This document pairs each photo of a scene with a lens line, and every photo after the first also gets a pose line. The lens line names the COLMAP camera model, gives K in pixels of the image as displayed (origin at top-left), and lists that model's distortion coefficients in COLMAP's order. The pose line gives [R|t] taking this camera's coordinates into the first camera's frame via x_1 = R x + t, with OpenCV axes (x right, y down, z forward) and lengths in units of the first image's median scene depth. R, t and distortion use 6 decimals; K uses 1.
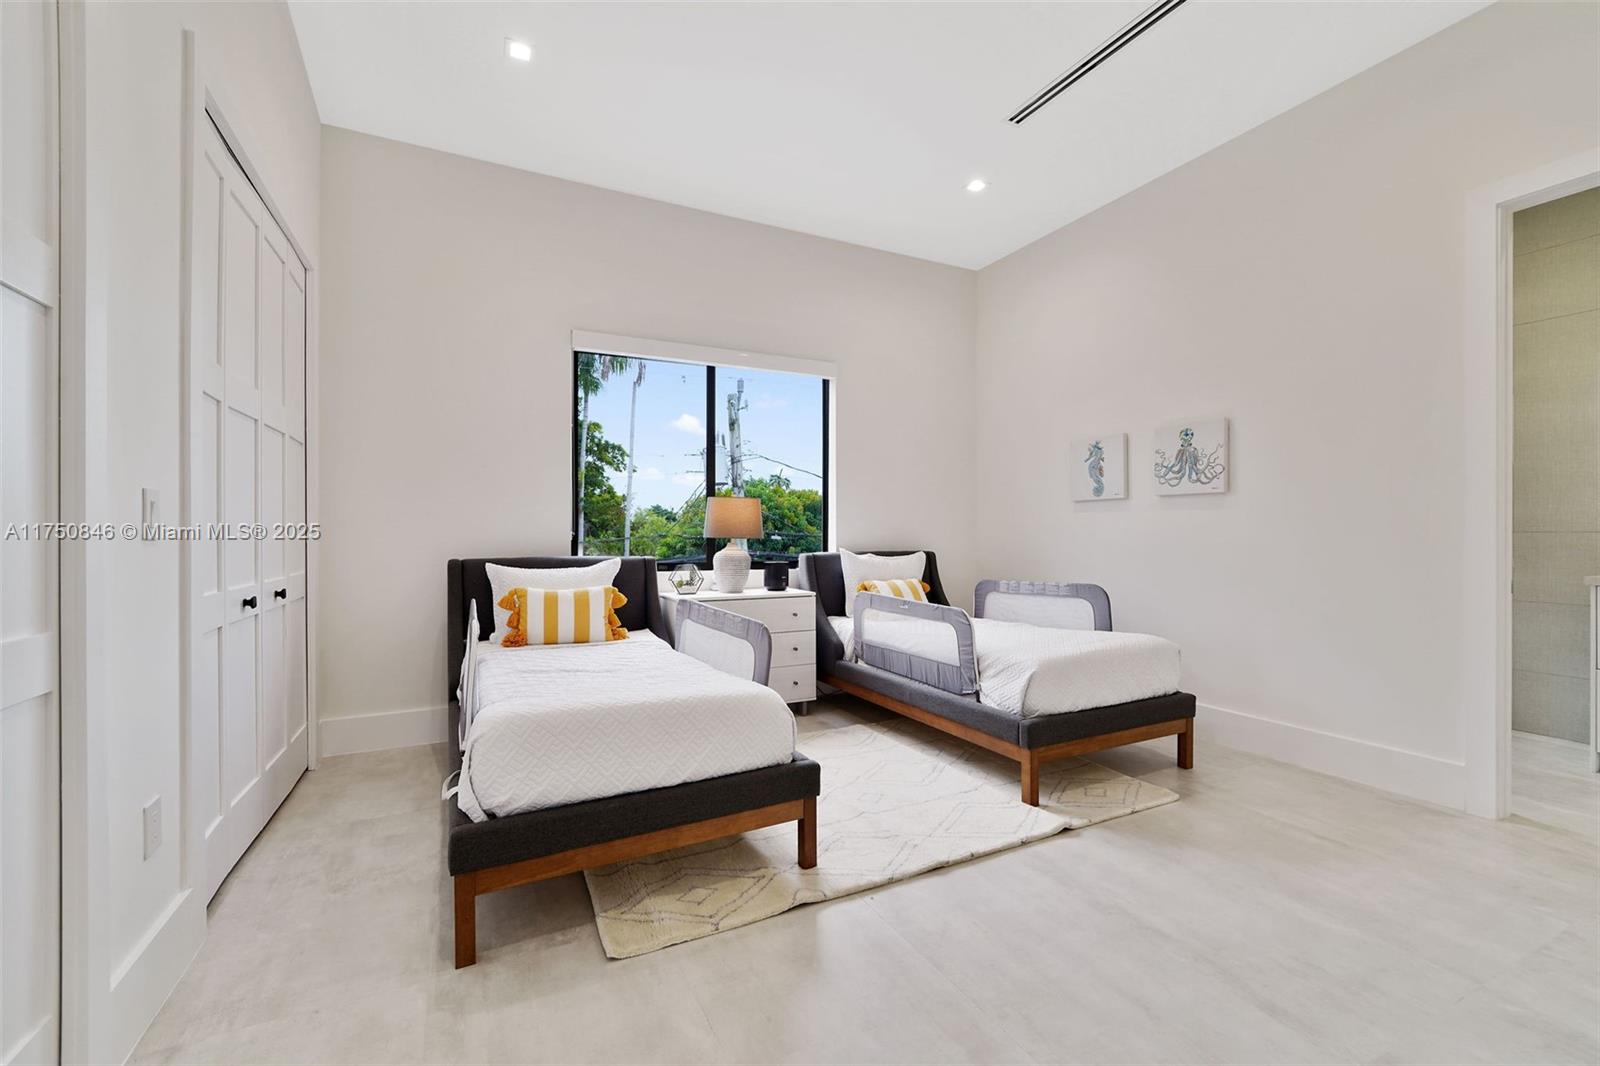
lens RADIAL K [[663.2, 0, 790.6], [0, 663.2, 538.1], [0, 0, 1]] dist [0.000841, -0.000024]
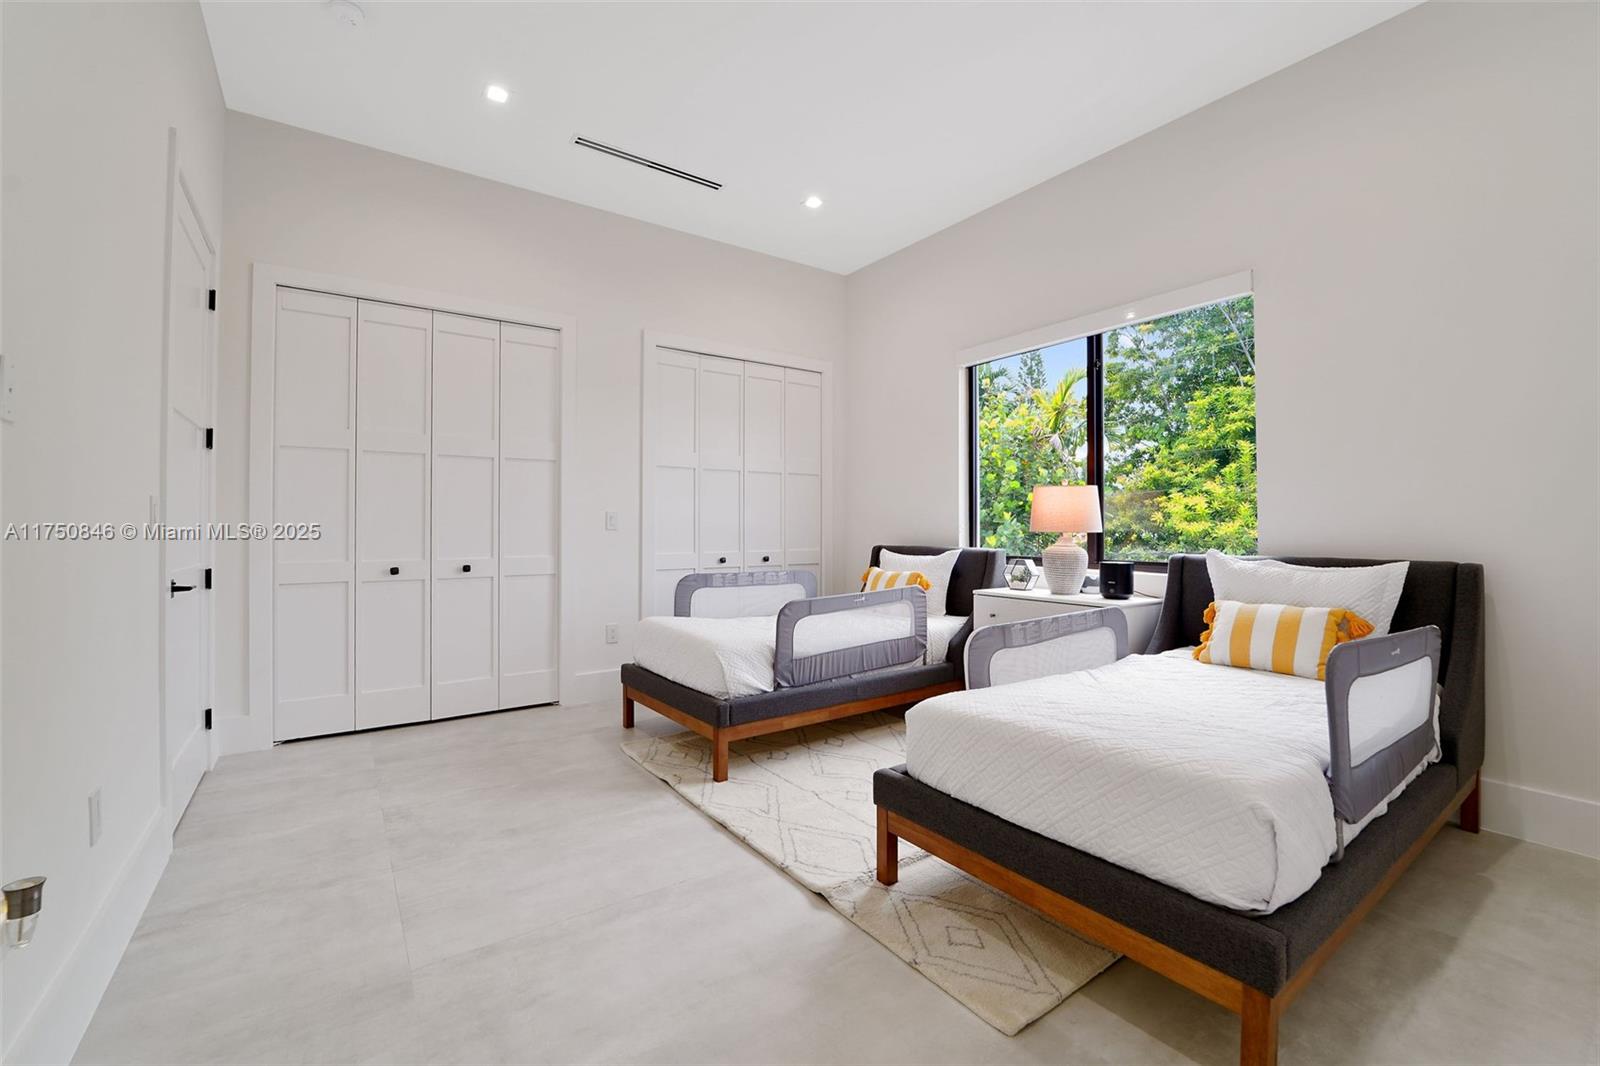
lens RADIAL K [[666.6, 0, 800.0], [0, 666.6, 533.0], [0, 0, 1]] dist [-0.015792, 0.000017]
pose [[0.152029, 0.005915, -0.988358, 1.034601], [-0.007877, 0.999958, 0.004773, -0.001777], [0.988345, 0.007059, 0.152069, 0.732936]]
